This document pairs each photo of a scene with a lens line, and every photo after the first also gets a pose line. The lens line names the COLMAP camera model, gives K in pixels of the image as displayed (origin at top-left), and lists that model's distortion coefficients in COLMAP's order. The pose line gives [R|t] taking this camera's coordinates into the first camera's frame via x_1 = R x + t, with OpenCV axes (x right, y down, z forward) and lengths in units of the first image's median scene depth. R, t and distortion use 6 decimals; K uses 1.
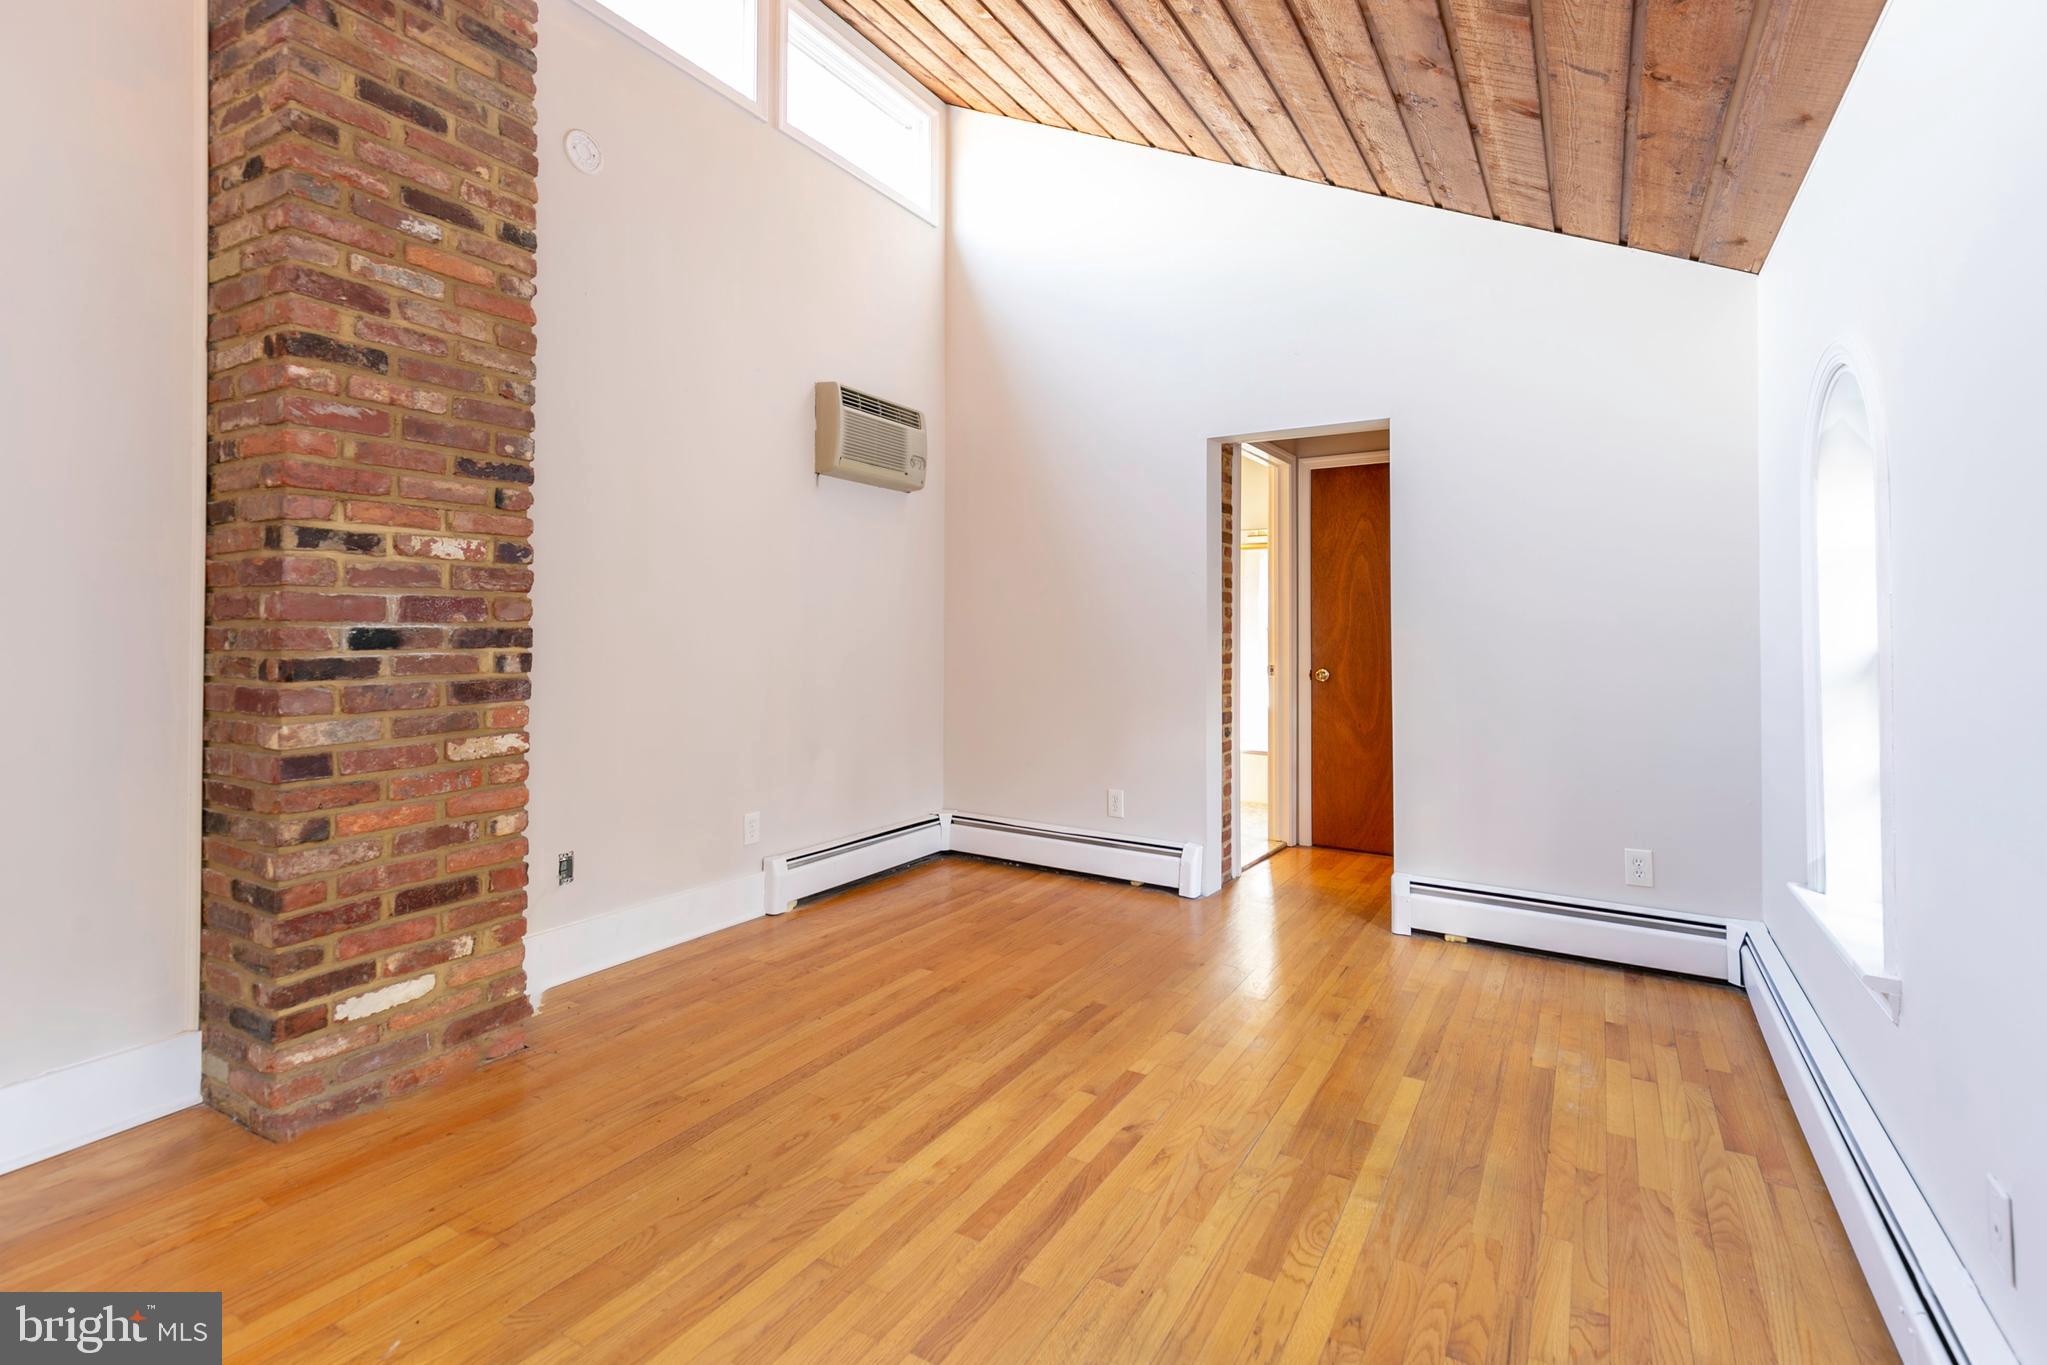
lens RADIAL K [[999.2, 0, 1005.0], [0, 999.2, 605.5], [0, 0, 1]] dist [0.001747, 0.000358]
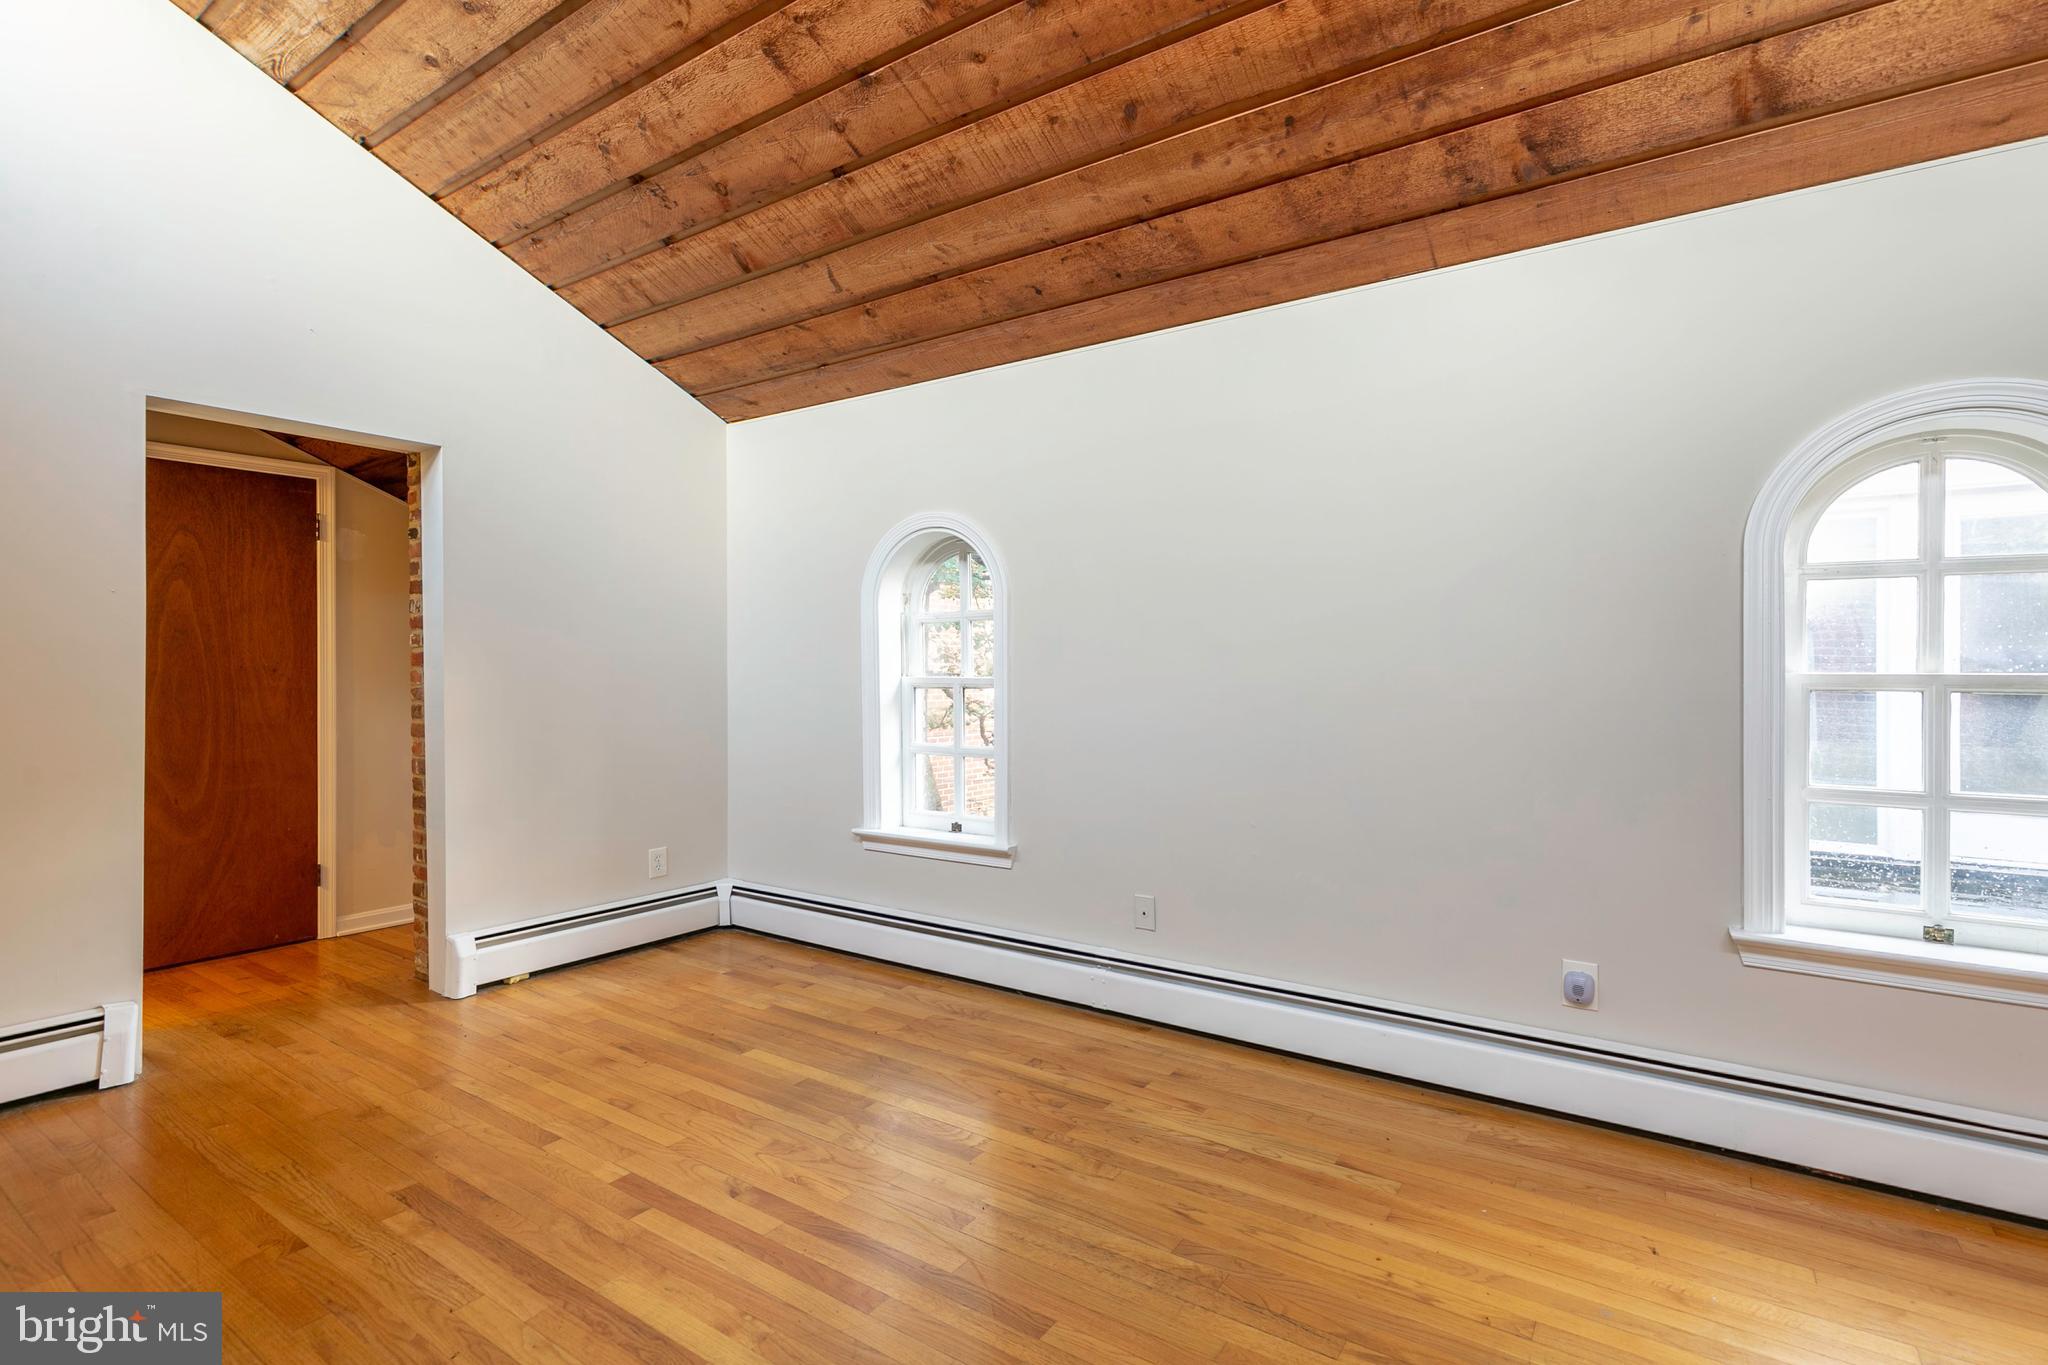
lens RADIAL K [[941.1, 0, 1064.5], [0, 941.1, 666.6], [0, 0, 1]] dist [0.010326, -0.000423]
pose [[0.015644, 0.002264, 0.999875, -0.719847], [-0.022070, 0.999755, -0.001919, 0.006522], [-0.999634, -0.022037, 0.015690, 0.618005]]
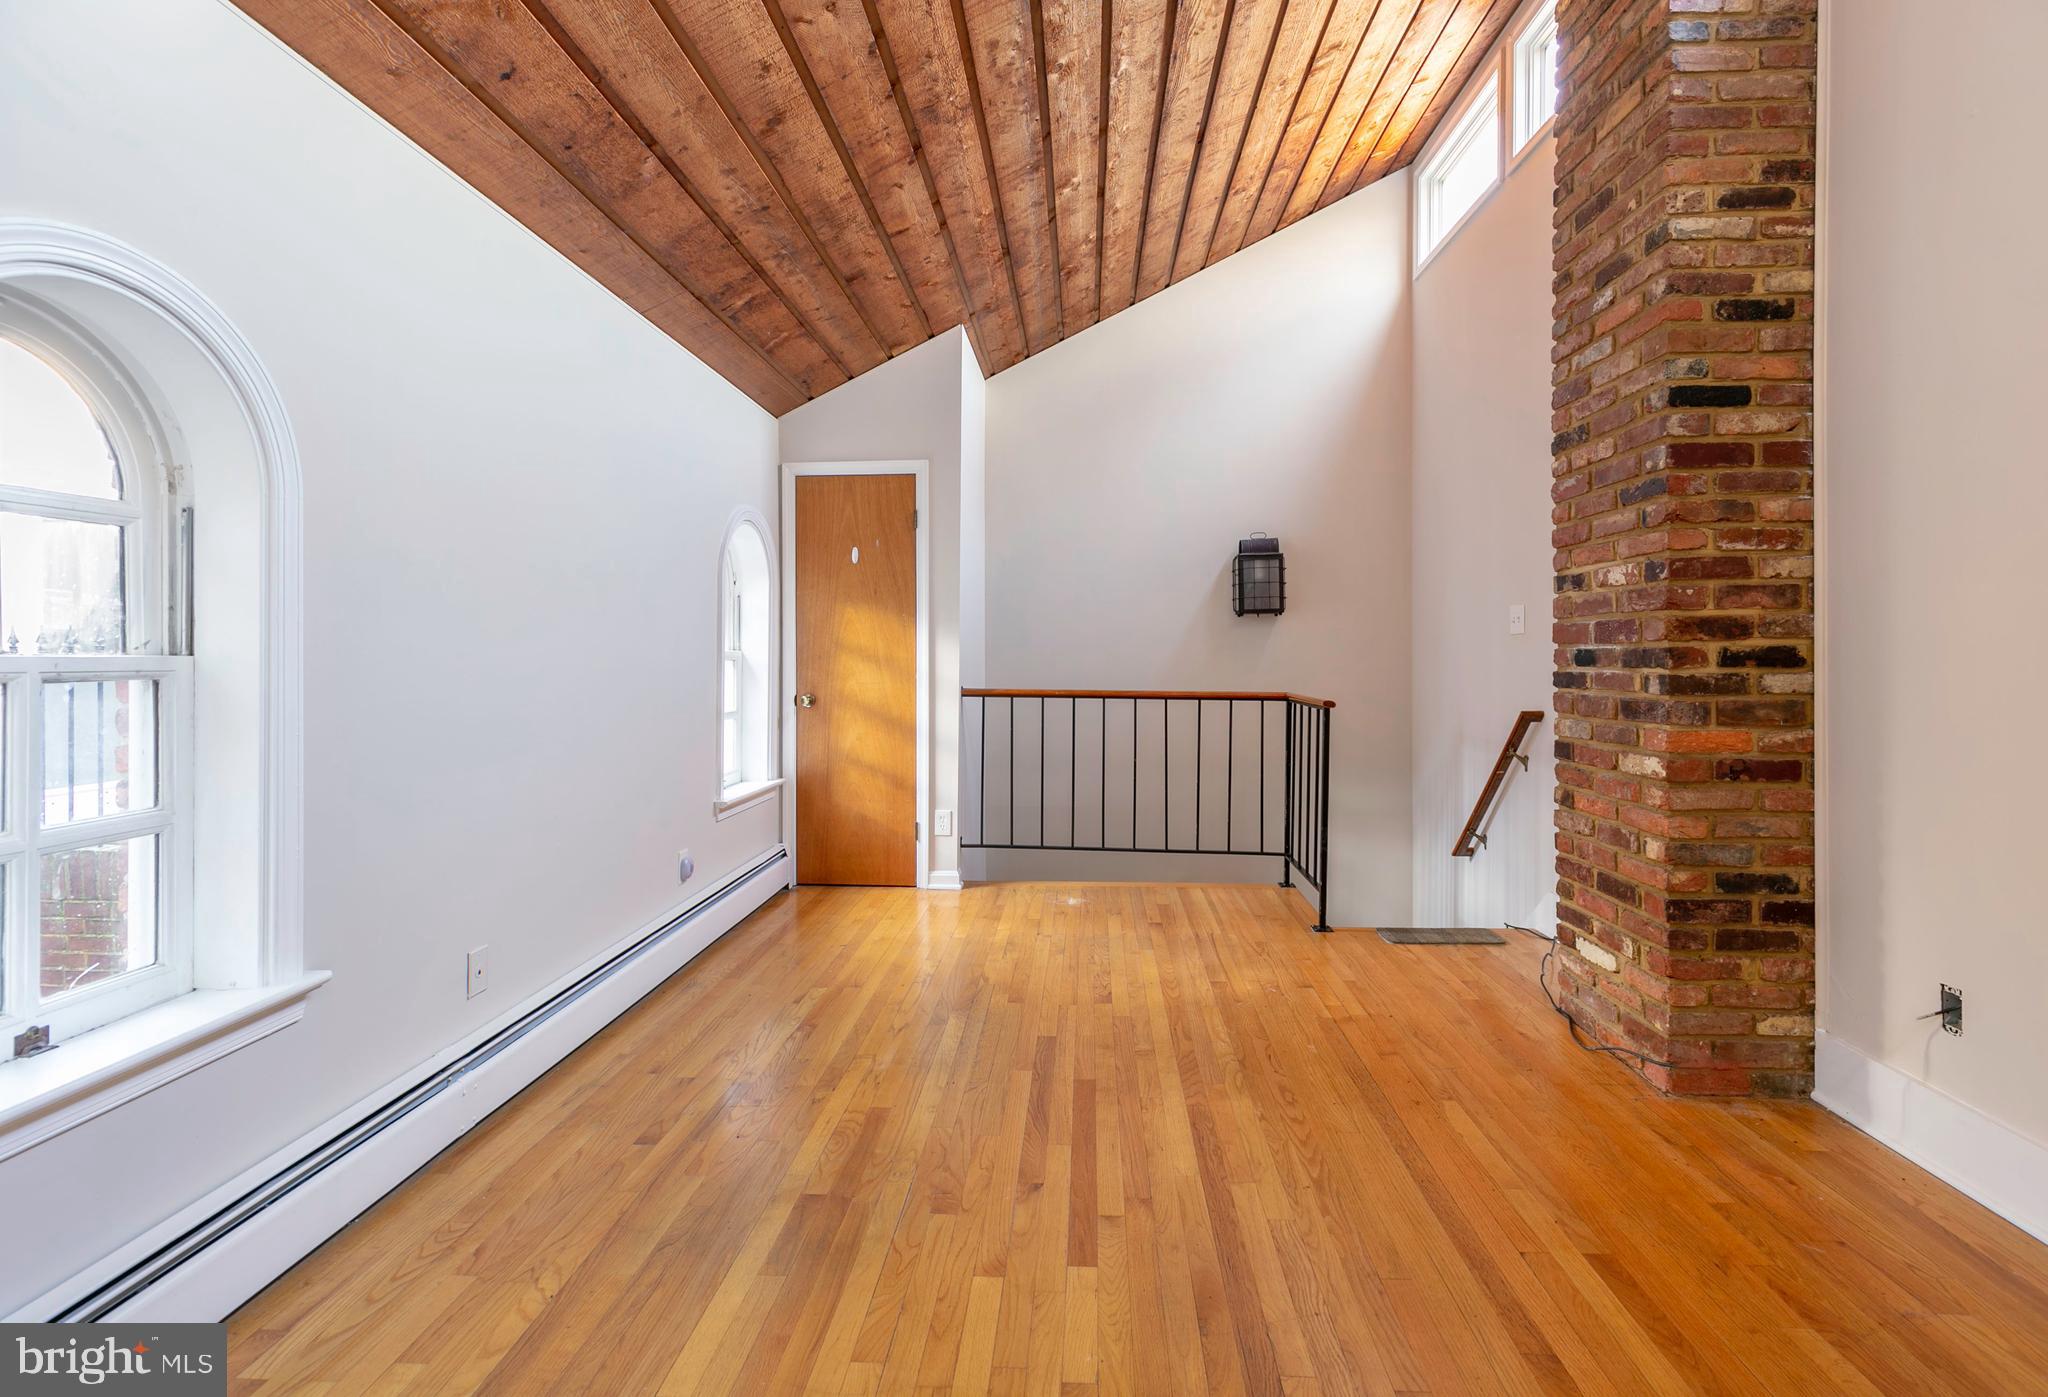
lens RADIAL K [[957.3, 0, 1087.5], [0, 957.3, 654.4], [0, 0, 1]] dist [0.016160, -0.006812]
pose [[-0.857142, 0.001432, -0.515078, 0.495313], [0.013218, 0.999728, -0.019218, 0.042488], [0.514910, -0.023281, -0.856928, 1.643215]]
